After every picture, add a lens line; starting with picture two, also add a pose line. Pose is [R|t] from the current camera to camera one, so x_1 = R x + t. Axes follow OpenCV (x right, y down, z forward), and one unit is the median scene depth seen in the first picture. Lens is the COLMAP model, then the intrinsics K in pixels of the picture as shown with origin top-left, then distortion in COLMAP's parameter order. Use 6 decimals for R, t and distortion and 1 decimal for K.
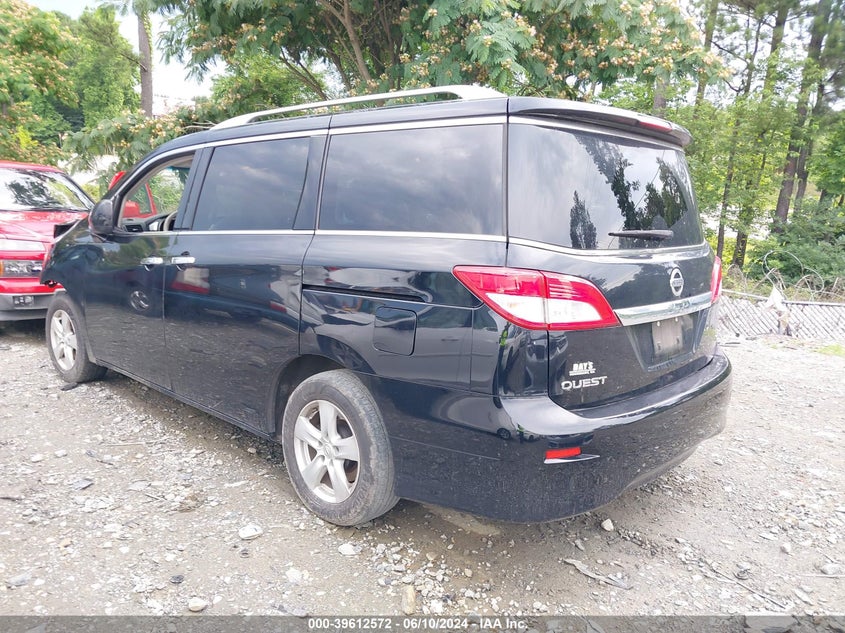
lens RADIAL K [[643.1, 0, 422.5], [0, 643.1, 316.5], [0, 0, 1]] dist [0.011162, -0.000116]
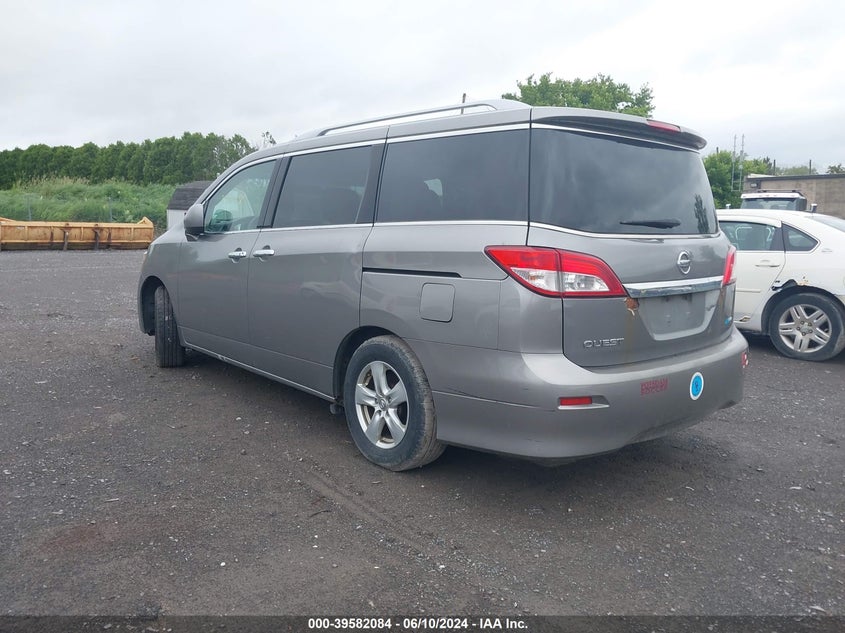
lens RADIAL K [[666.5, 0, 420.3], [0, 666.5, 330.0], [0, 0, 1]] dist [-0.001567, 0.002365]
pose [[0.994264, 0.002352, -0.106930, 0.055253], [-0.003304, 0.999956, -0.008723, 0.080040], [0.106905, 0.009026, 0.994228, -0.234371]]
